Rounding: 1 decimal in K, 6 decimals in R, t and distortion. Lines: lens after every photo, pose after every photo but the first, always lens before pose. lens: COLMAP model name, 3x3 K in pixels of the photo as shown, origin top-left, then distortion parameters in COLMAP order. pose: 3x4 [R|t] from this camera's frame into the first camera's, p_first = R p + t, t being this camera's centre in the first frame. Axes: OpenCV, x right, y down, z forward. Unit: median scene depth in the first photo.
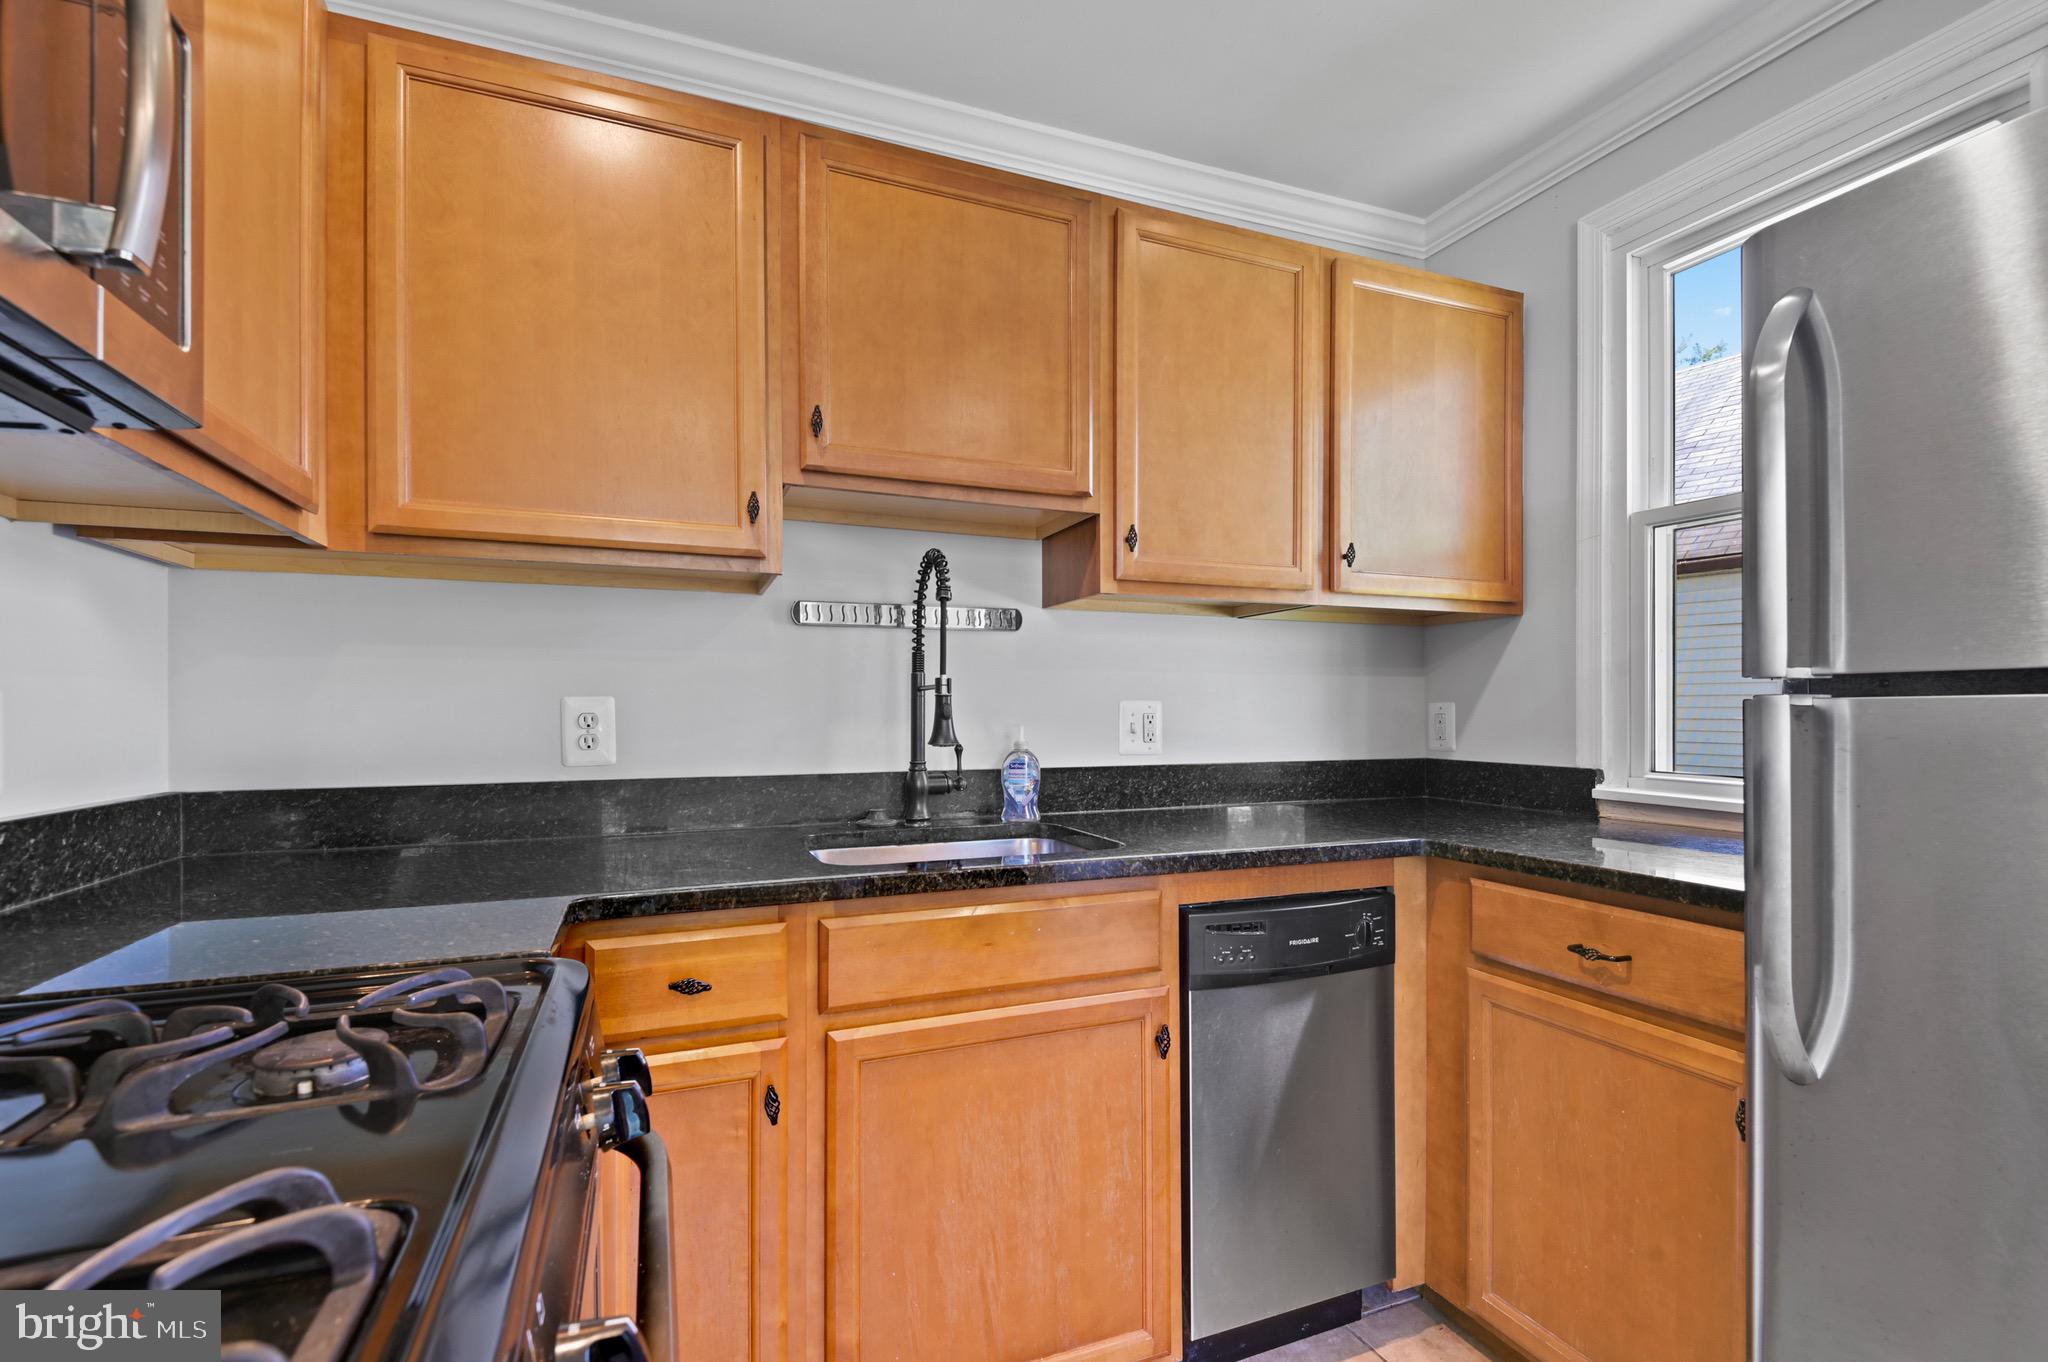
lens RADIAL K [[949.2, 0, 1062.1], [0, 949.2, 714.2], [0, 0, 1]] dist [0.015025, -0.000278]
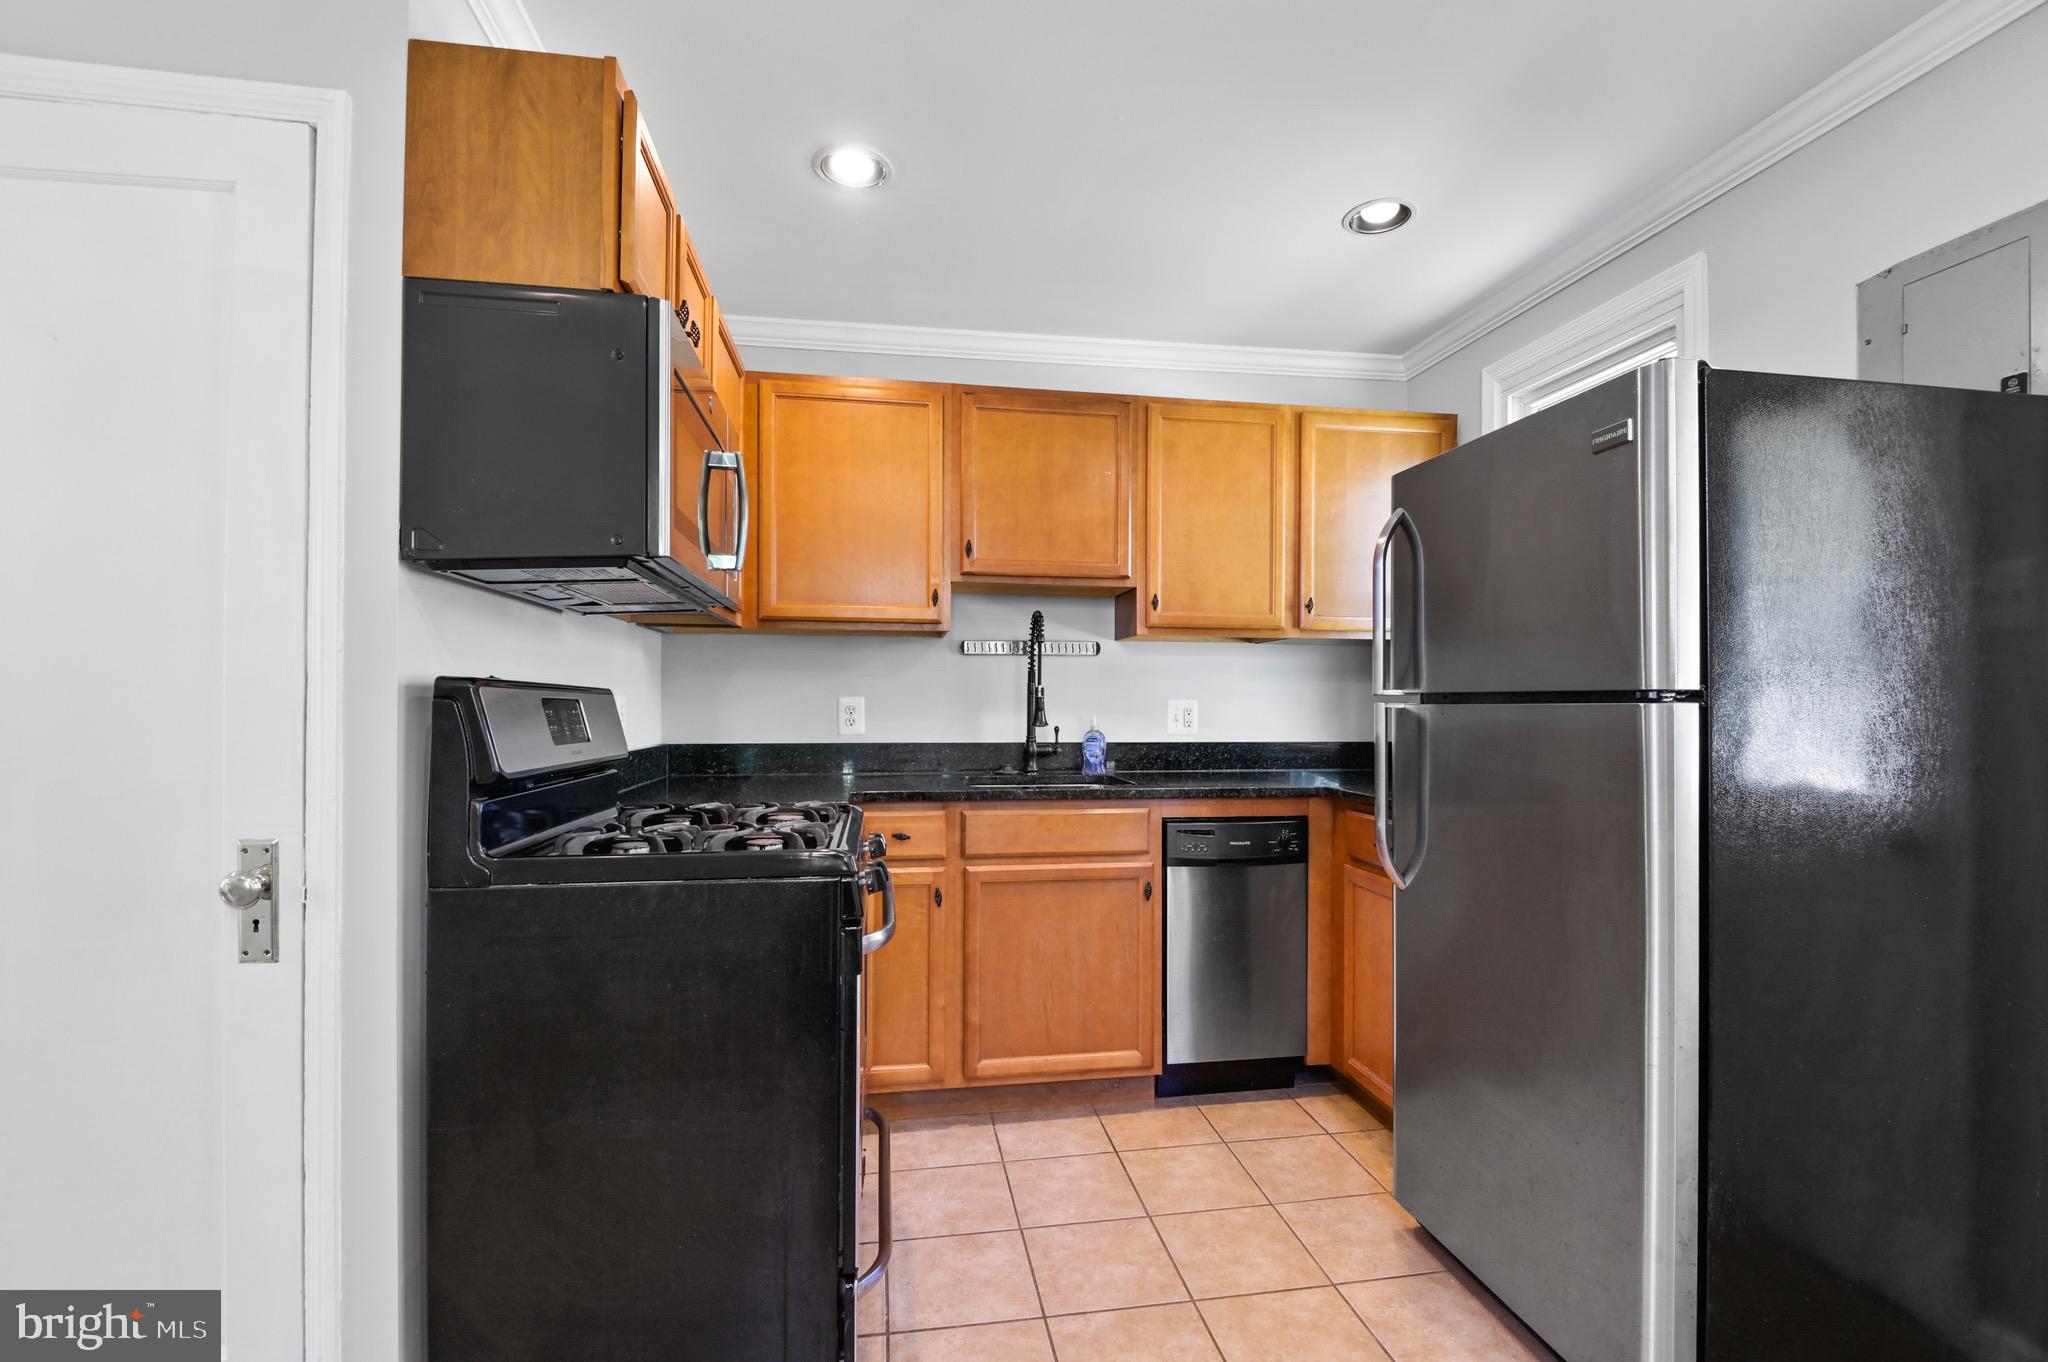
lens RADIAL K [[920.4, 0, 1028.7], [0, 920.4, 693.2], [0, 0, 1]] dist [-0.000339, -0.000334]
pose [[0.970995, 0.002200, -0.239091, 0.259876], [-0.005549, 0.999896, -0.013332, -0.005062], [0.239036, 0.014272, 0.970906, -0.643465]]
